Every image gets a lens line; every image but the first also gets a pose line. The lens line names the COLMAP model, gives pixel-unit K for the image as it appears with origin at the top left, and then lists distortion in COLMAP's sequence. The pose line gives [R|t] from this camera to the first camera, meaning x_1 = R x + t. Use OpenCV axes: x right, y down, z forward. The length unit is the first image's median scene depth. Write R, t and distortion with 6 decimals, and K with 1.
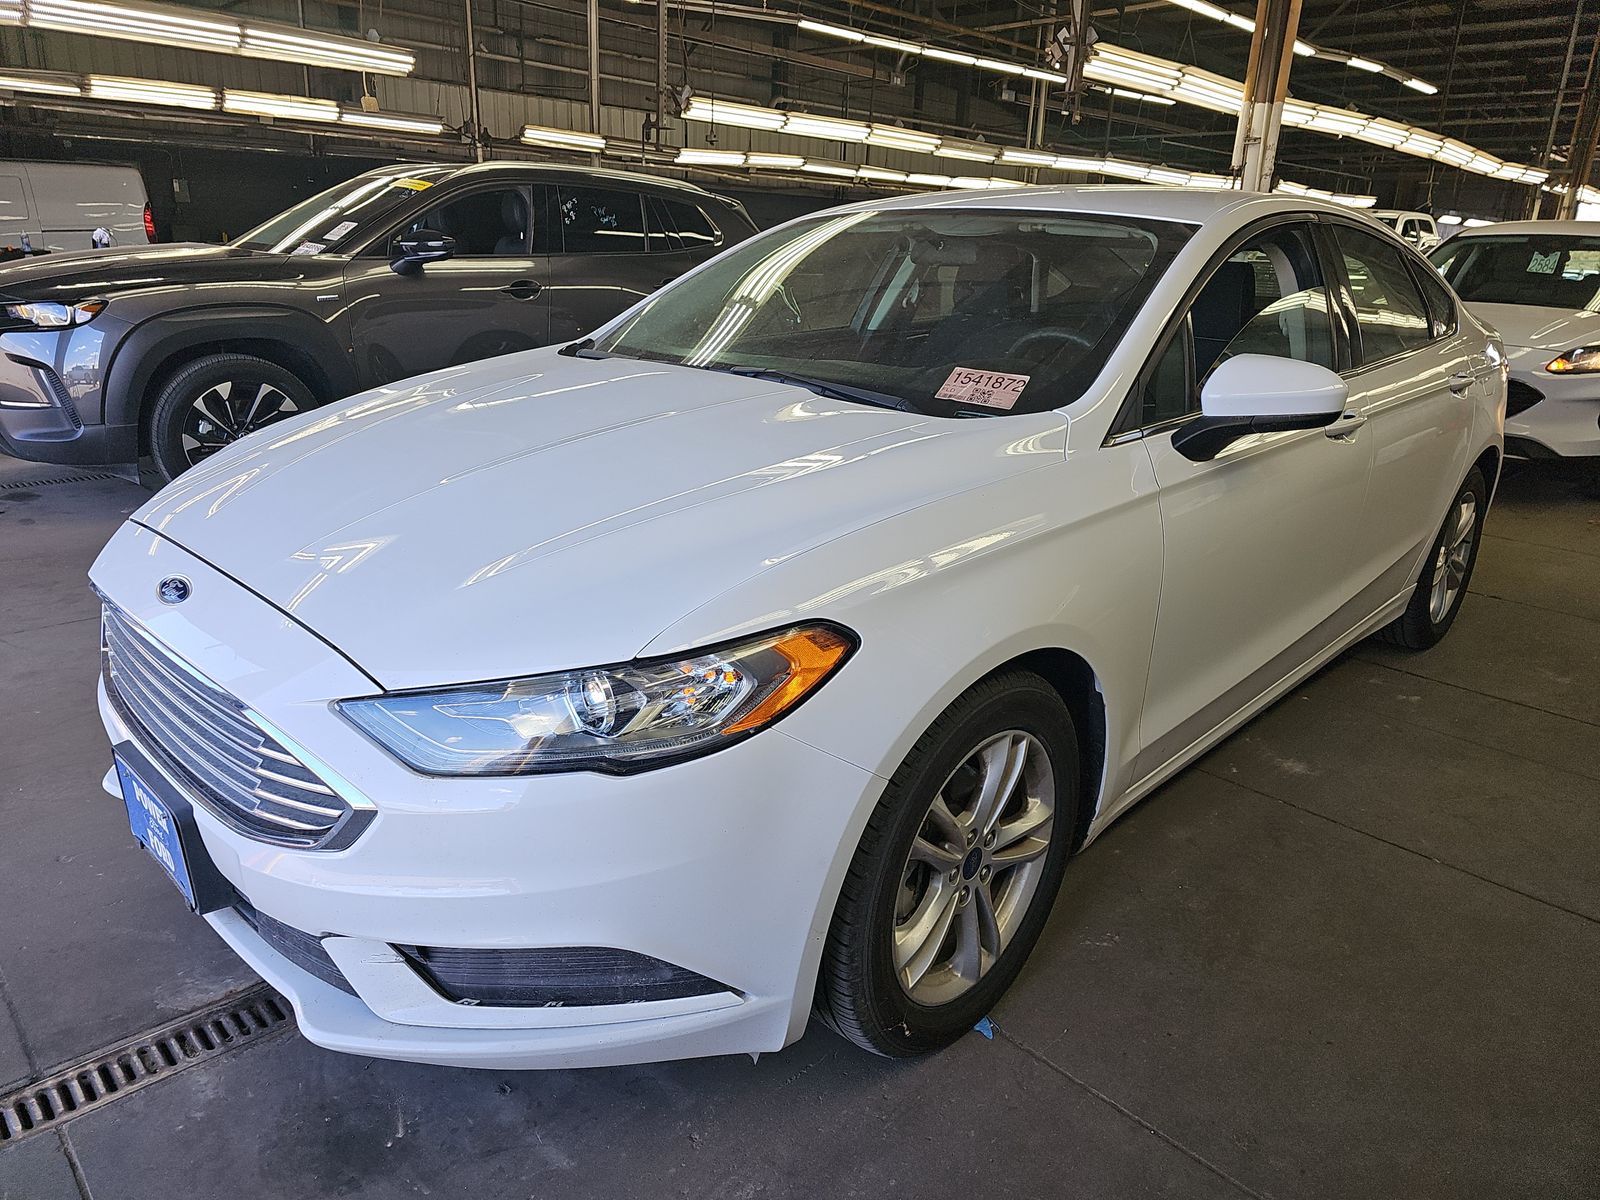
lens RADIAL K [[1067.6, 0, 796.7], [0, 1067.6, 601.7], [0, 0, 1]] dist [0.011013, -0.018521]
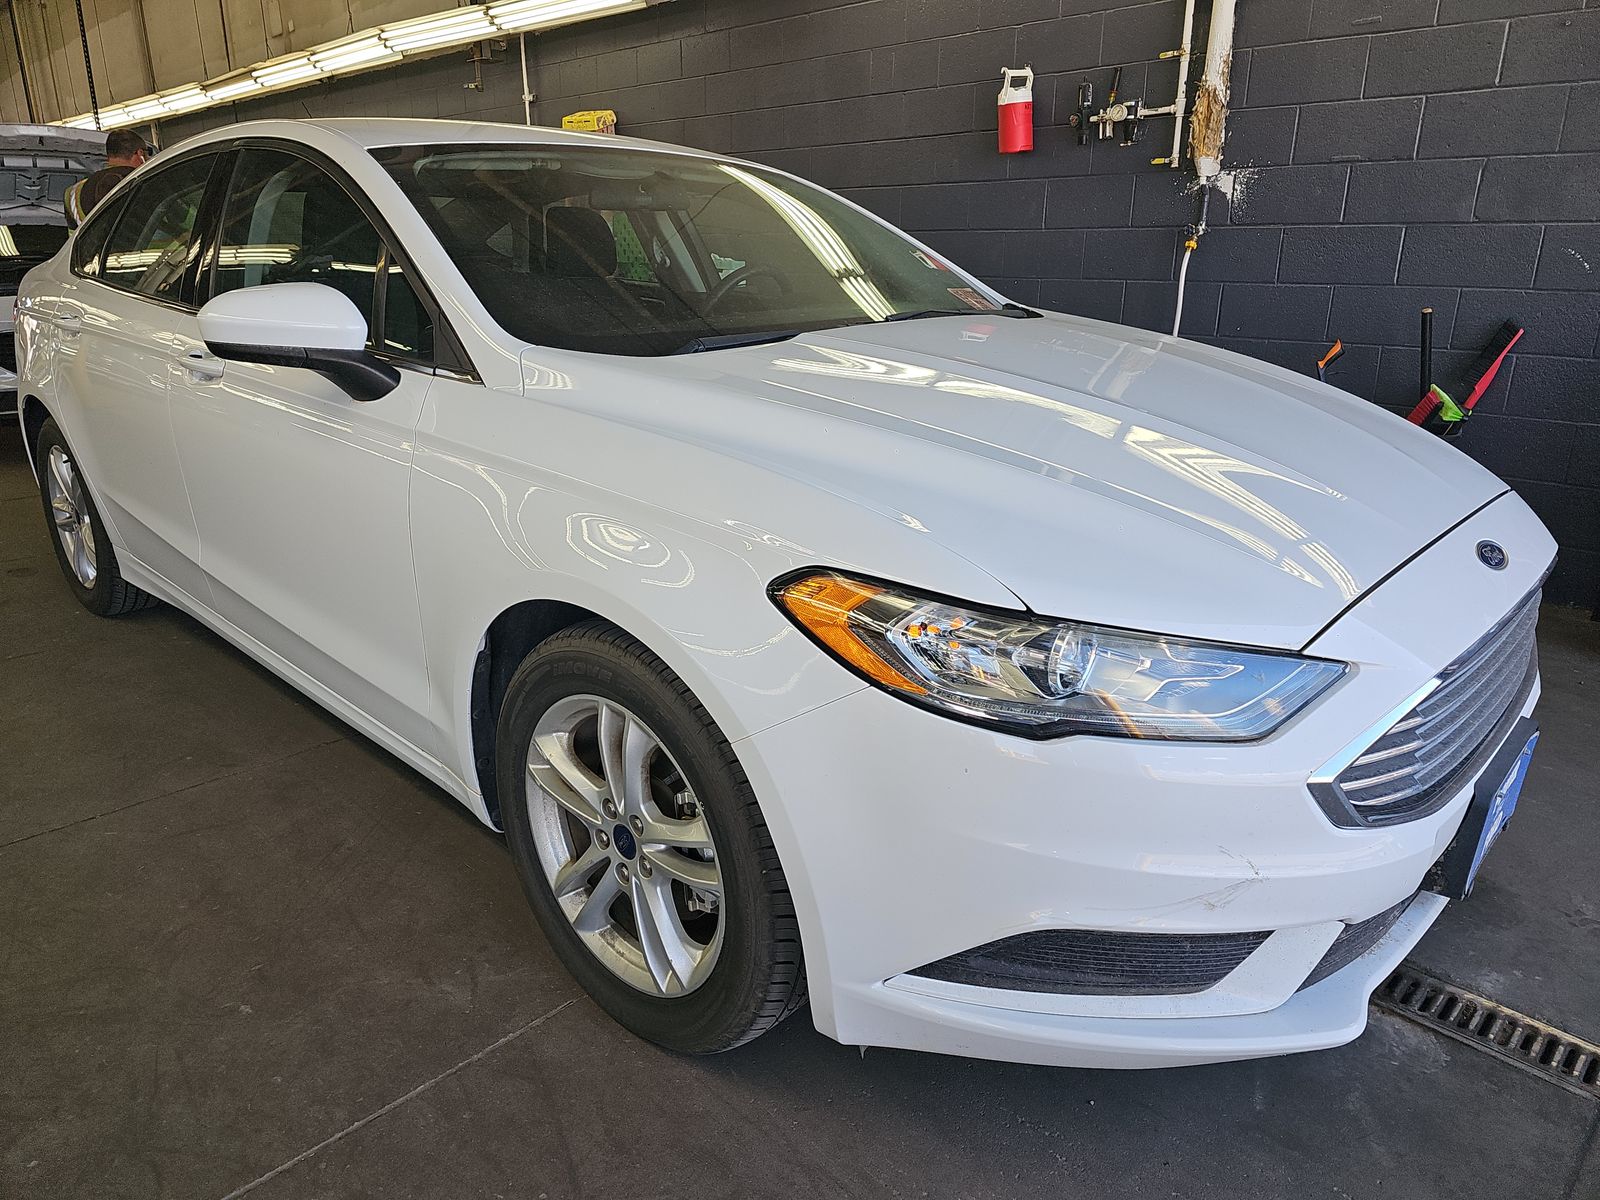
lens RADIAL K [[1067.6, 0, 795.4], [0, 1067.6, 596.8], [0, 0, 1]] dist [0.011013, -0.018521]
pose [[-0.021294, -0.339537, 0.940351, -0.279070], [0.306931, 0.892924, 0.329363, -0.090335], [-0.951494, 0.295636, 0.085200, 0.287702]]
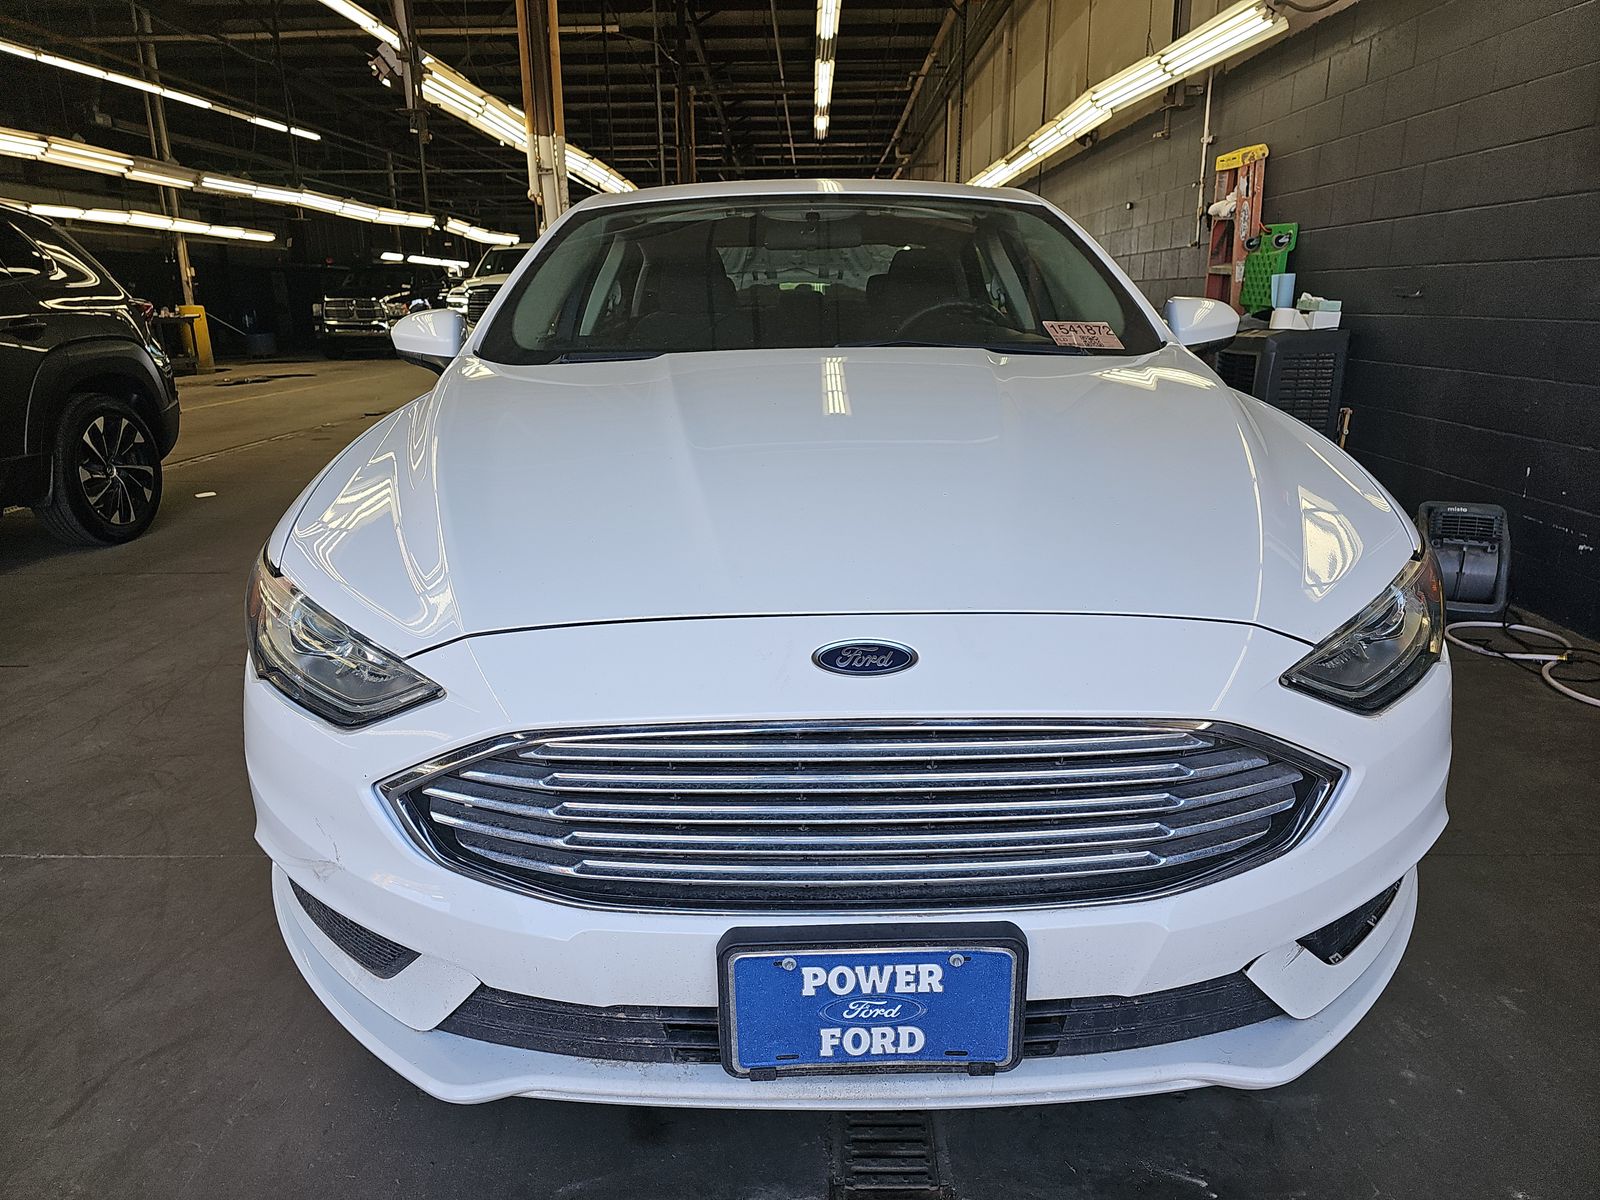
lens RADIAL K [[1067.6, 0, 797.7], [0, 1067.6, 603.1], [0, 0, 1]] dist [0.011013, -0.018521]
pose [[0.706486, -0.227300, 0.670233, -0.208309], [0.251152, 0.965906, 0.062836, -0.019255], [-0.661664, 0.123938, 0.739486, 0.098974]]
